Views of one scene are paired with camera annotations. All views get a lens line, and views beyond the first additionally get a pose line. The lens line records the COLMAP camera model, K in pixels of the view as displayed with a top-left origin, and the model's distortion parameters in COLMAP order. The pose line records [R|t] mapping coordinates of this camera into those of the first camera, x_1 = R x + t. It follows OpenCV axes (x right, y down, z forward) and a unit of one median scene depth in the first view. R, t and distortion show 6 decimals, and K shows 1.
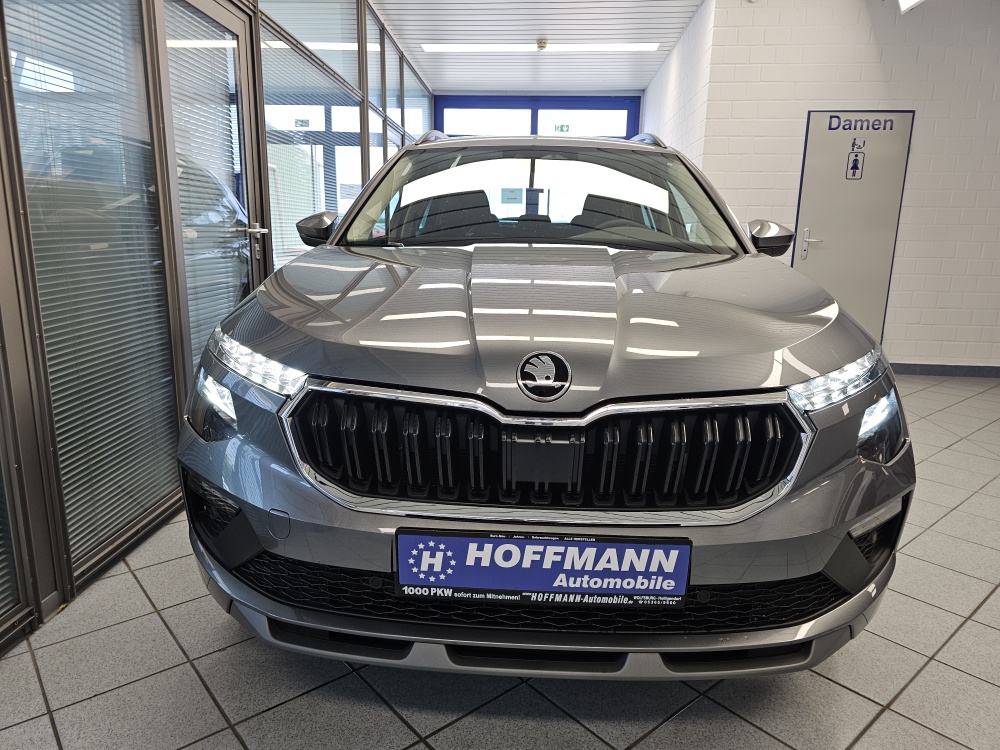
lens RADIAL K [[680.3, 0, 505.1], [0, 680.3, 381.3], [0, 0, 1]] dist [0.048797, -0.063914]
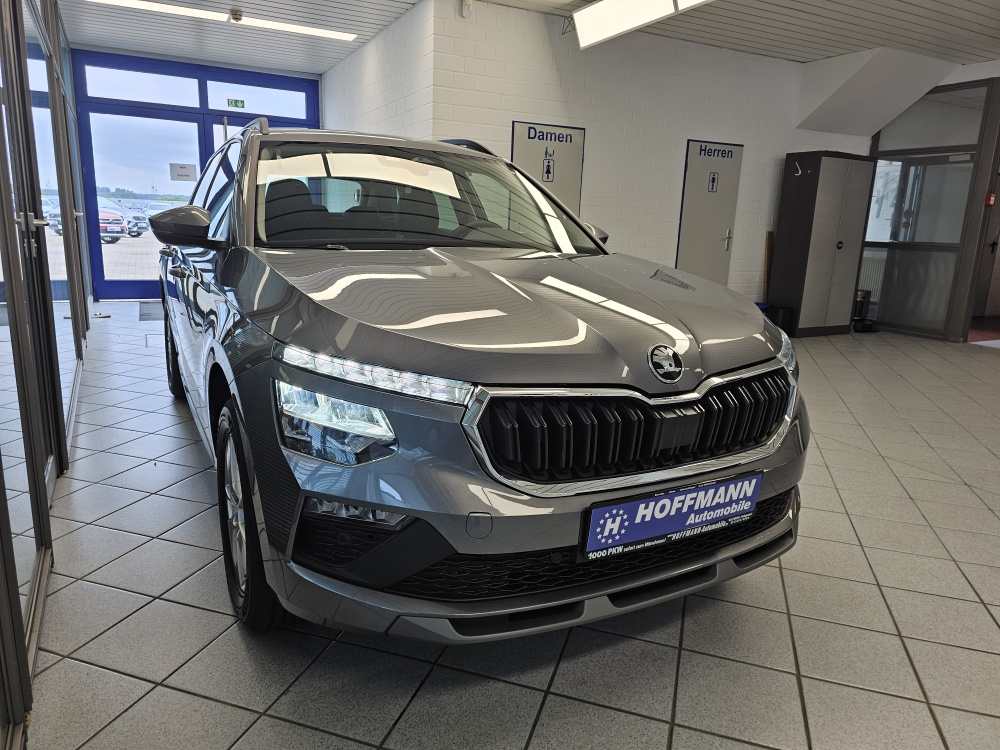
lens RADIAL K [[680.3, 0, 505.1], [0, 680.3, 381.3], [0, 0, 1]] dist [0.048797, -0.063914]
pose [[0.845705, -0.106632, 0.522889, -0.866028], [0.091569, 0.994297, 0.054664, -0.072926], [-0.525736, 0.001651, 0.850646, 0.077014]]
